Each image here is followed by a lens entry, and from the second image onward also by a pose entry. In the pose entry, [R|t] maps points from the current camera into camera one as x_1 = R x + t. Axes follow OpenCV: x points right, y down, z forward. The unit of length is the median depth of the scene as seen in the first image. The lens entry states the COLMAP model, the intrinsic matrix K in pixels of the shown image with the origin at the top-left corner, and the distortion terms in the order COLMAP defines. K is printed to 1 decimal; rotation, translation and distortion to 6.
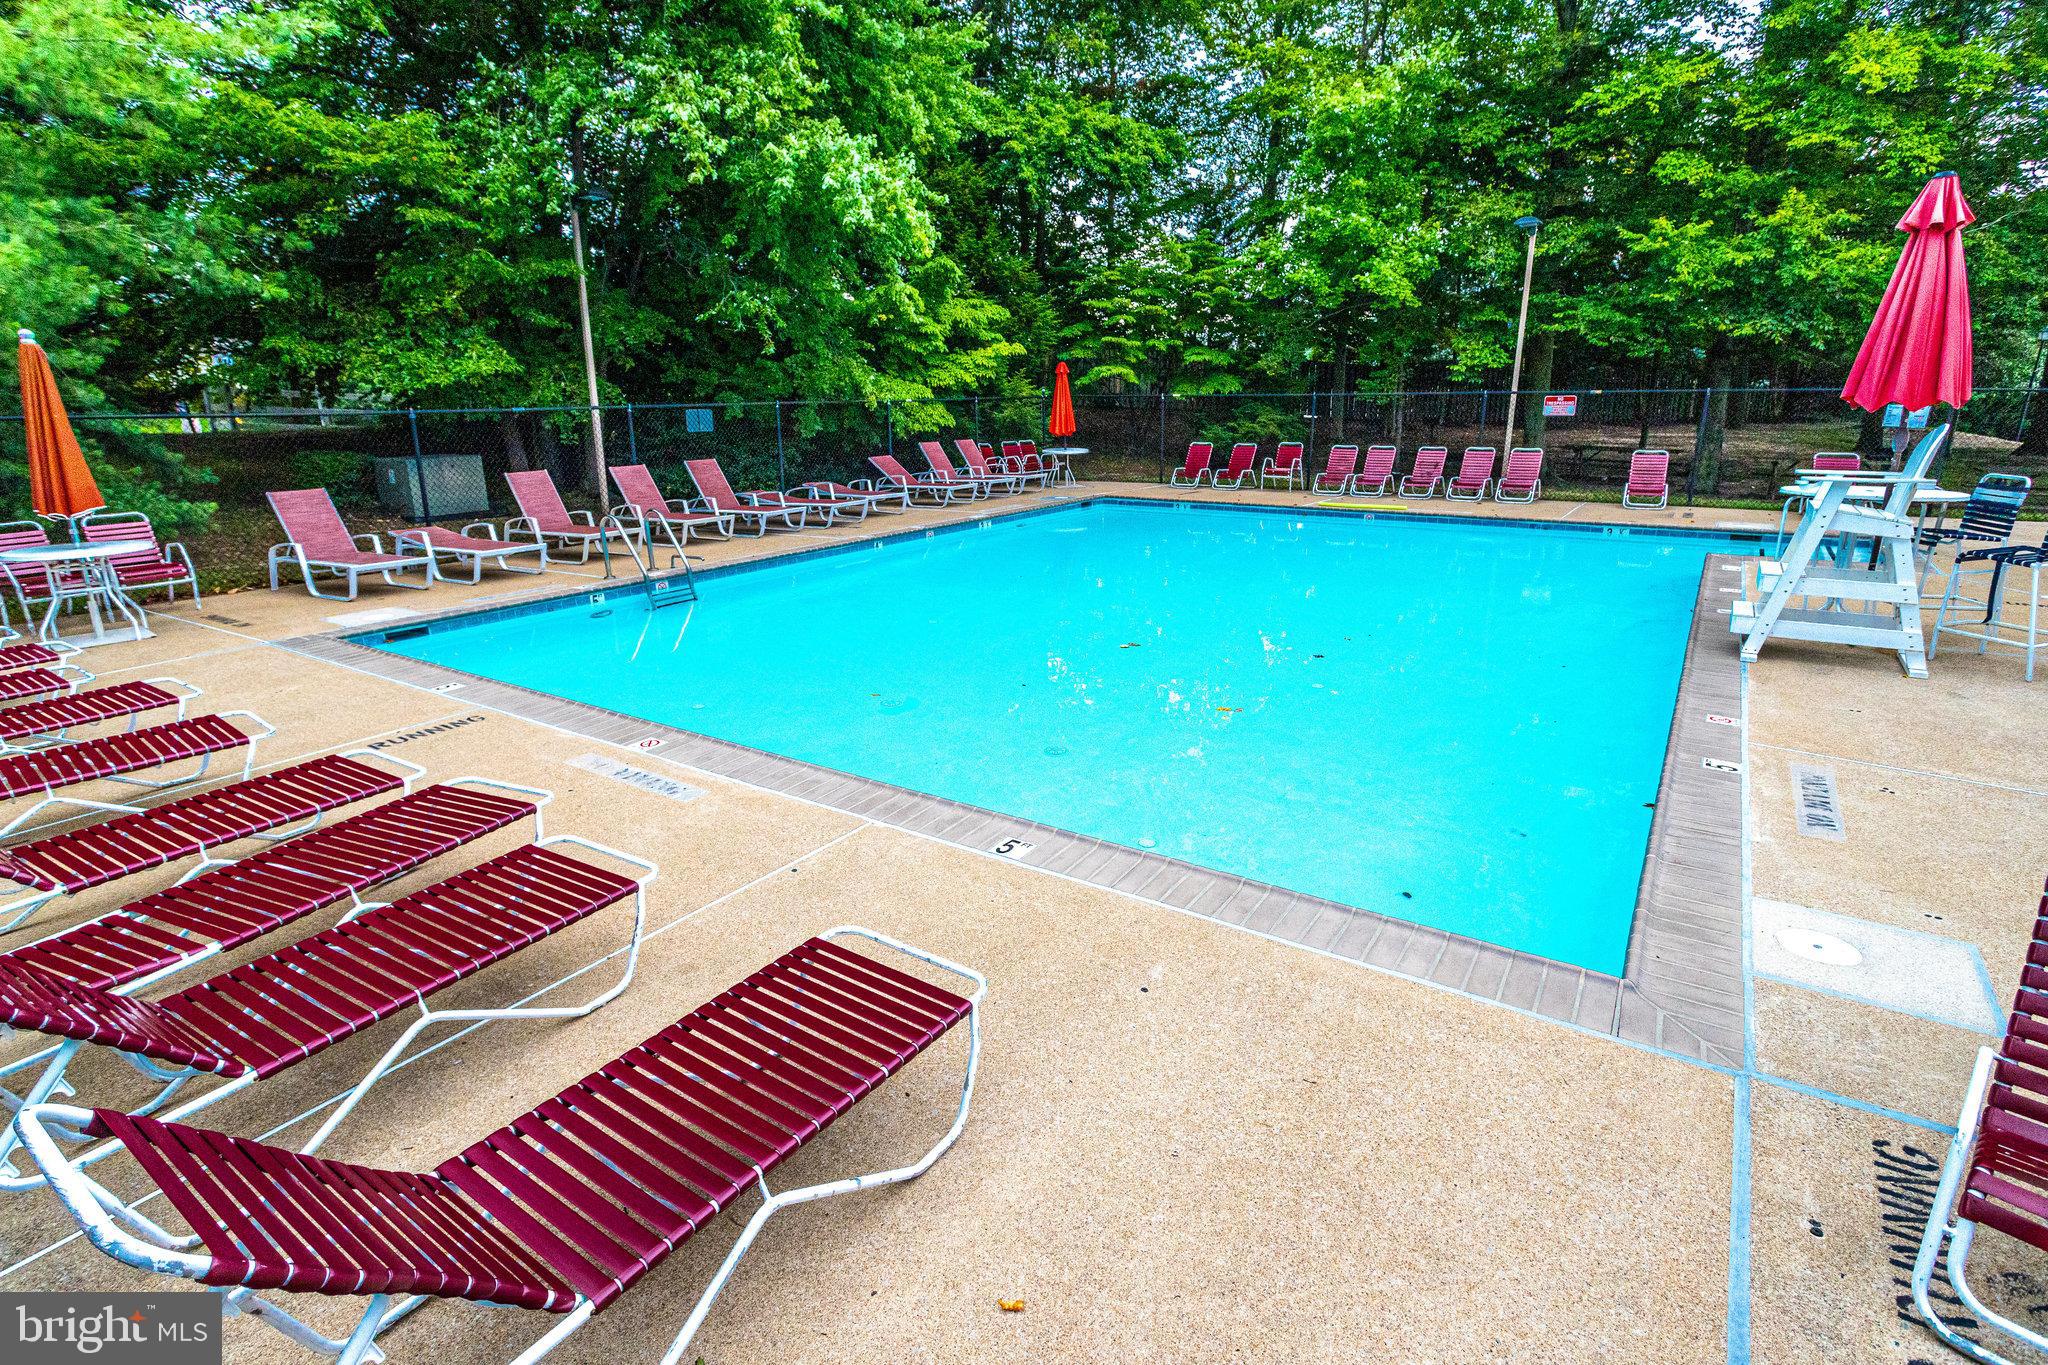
lens RADIAL K [[1022.0, 0, 1024.0], [0, 1022.0, 682.5], [0, 0, 1]] dist [0.002246, 0.000593]
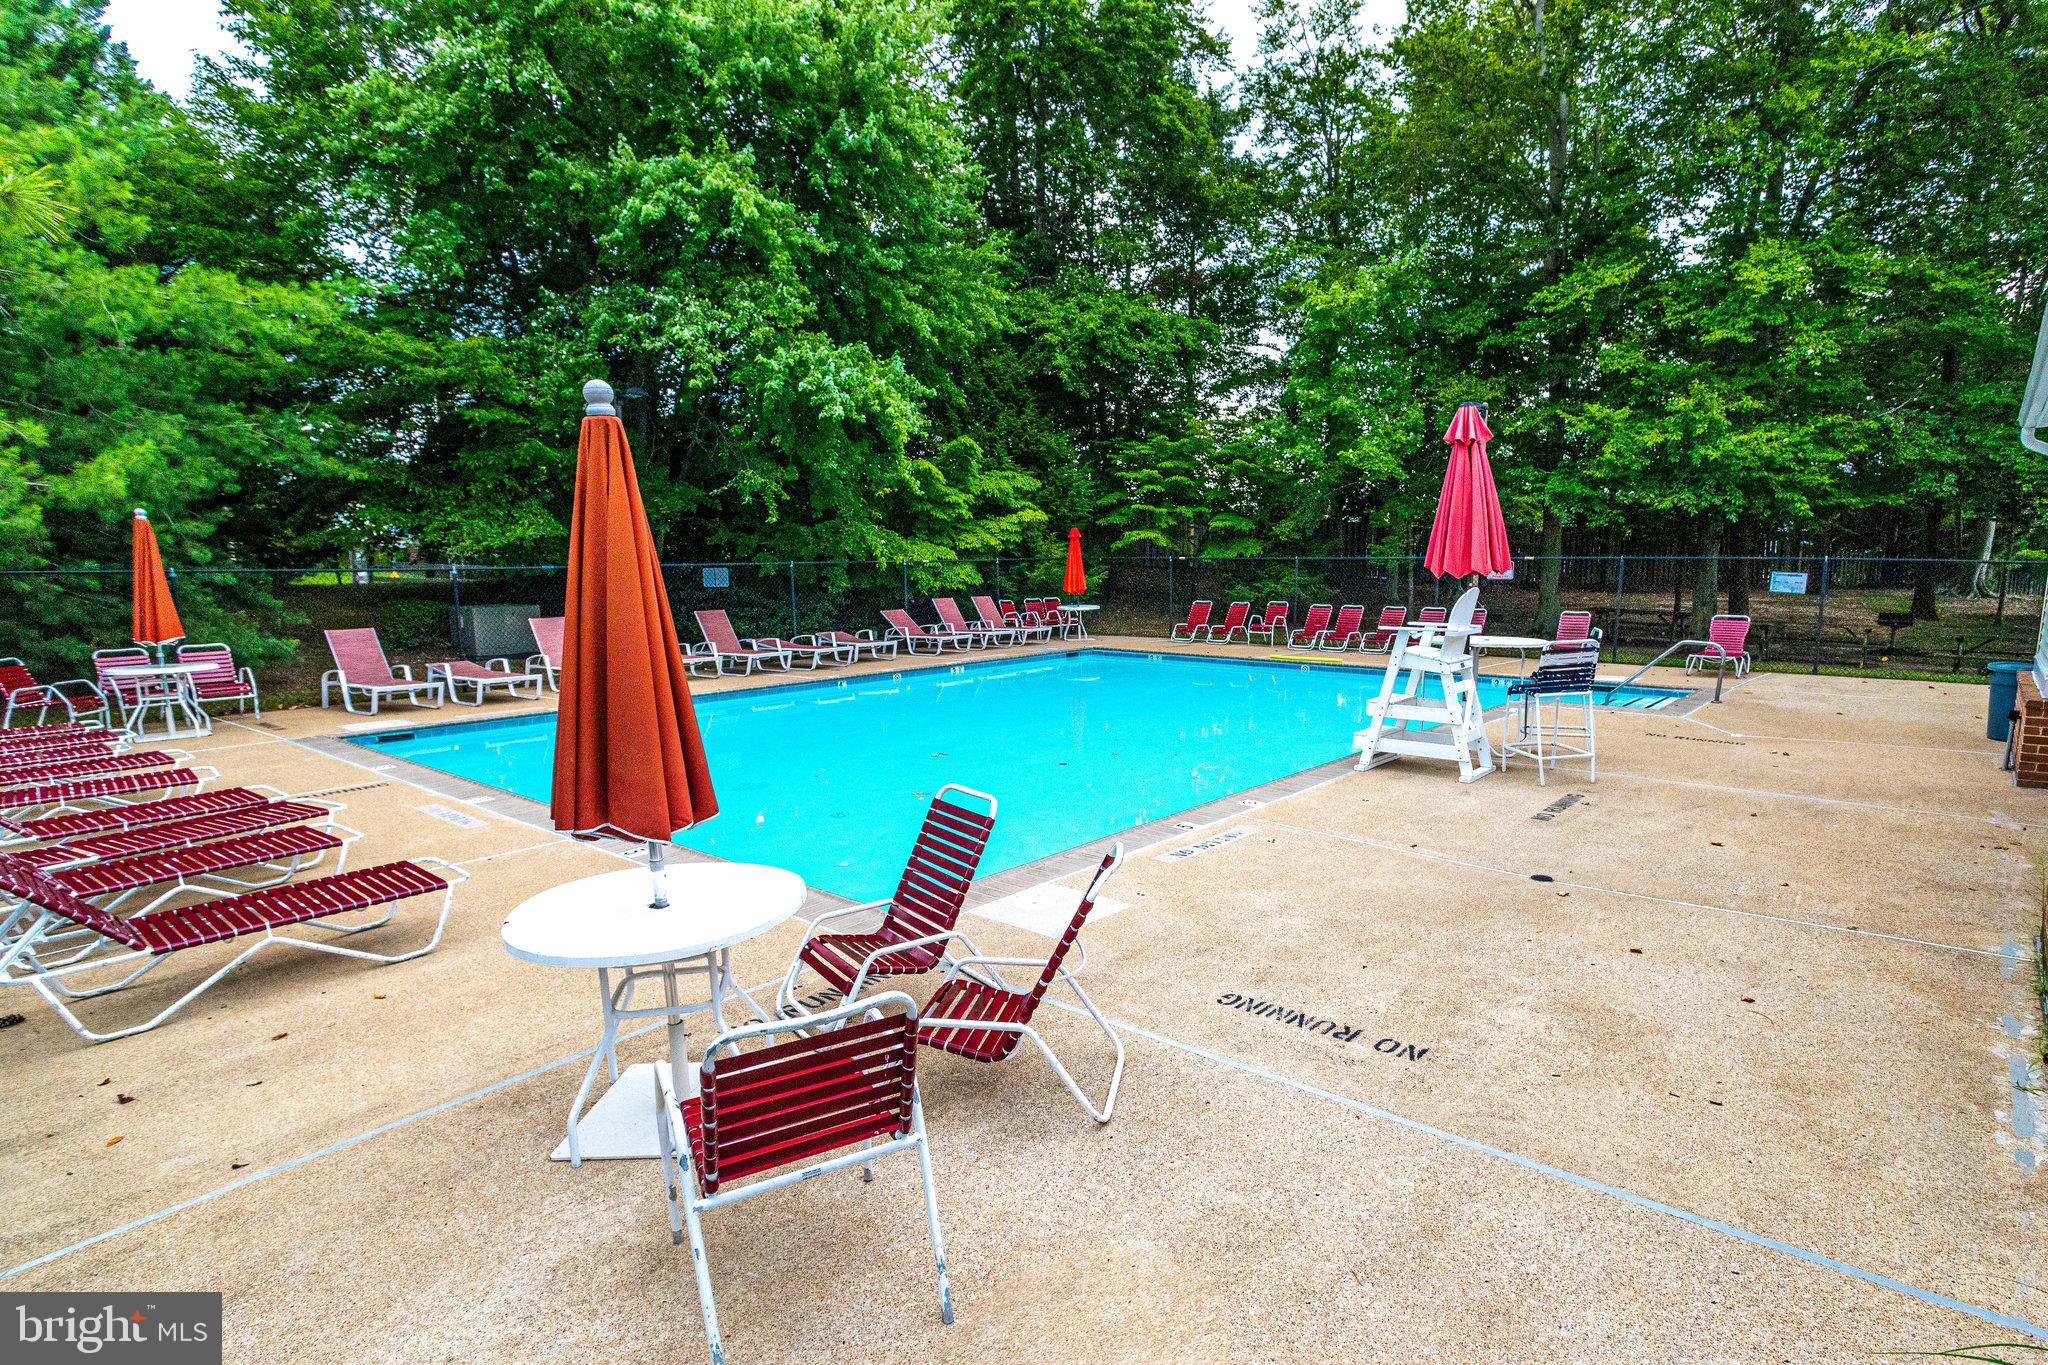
lens RADIAL K [[995.5, 0, 1026.3], [0, 995.5, 740.5], [0, 0, 1]] dist [0.001823, 0.000538]
pose [[0.996845, 0.020573, -0.076655, 0.121147], [-0.027406, 0.995637, -0.089192, 0.019558], [0.074486, 0.091012, 0.993060, -0.080951]]
